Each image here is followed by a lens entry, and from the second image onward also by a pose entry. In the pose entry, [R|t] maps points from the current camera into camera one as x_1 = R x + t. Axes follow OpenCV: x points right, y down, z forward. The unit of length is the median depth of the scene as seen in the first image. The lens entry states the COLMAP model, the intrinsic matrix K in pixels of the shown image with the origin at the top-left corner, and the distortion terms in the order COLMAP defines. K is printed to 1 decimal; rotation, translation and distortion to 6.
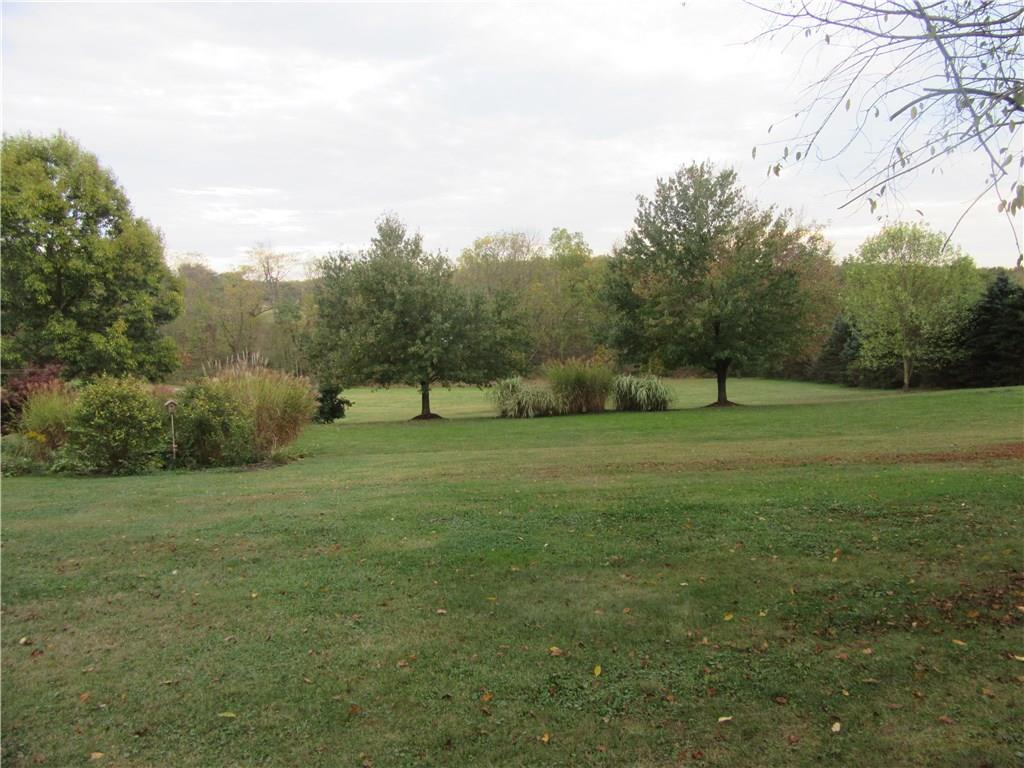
lens RADIAL K [[783.4, 0, 507.7], [0, 783.4, 382.8], [0, 0, 1]] dist [0.023188, 0.018550]
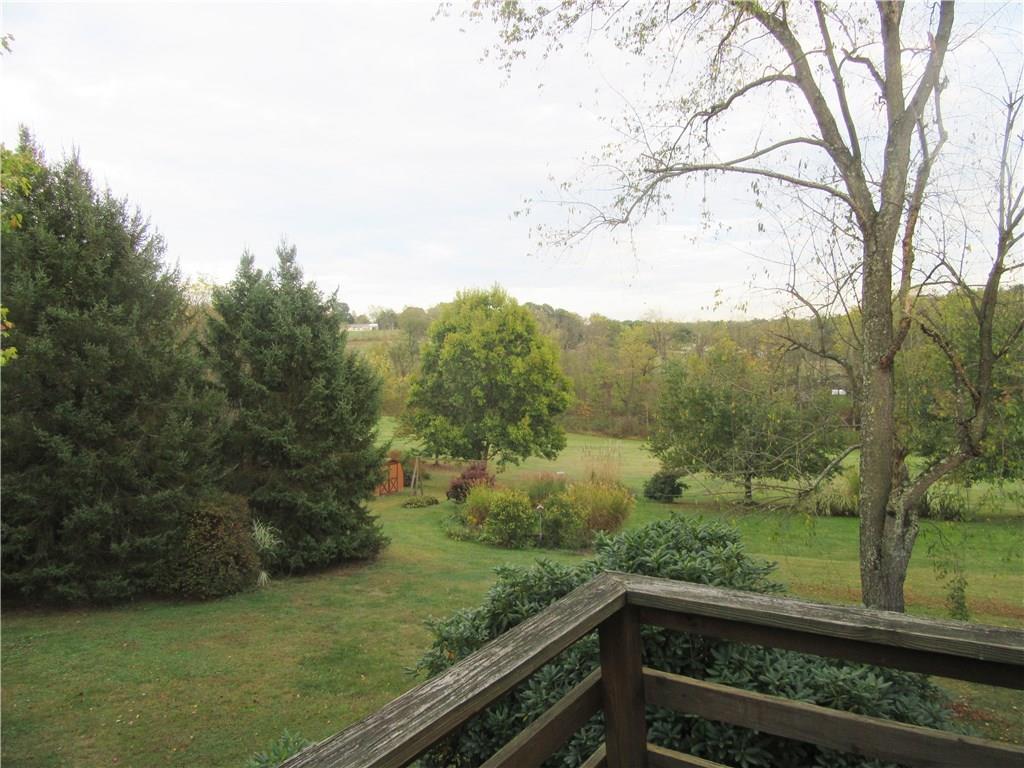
lens RADIAL K [[783.4, 0, 505.8], [0, 783.4, 388.4], [0, 0, 1]] dist [0.023188, 0.018550]
pose [[0.876524, 0.012568, -0.481194, 0.150843], [-0.031916, 0.998977, -0.032046, -0.082947], [0.480299, 0.043447, 0.876028, -0.250107]]
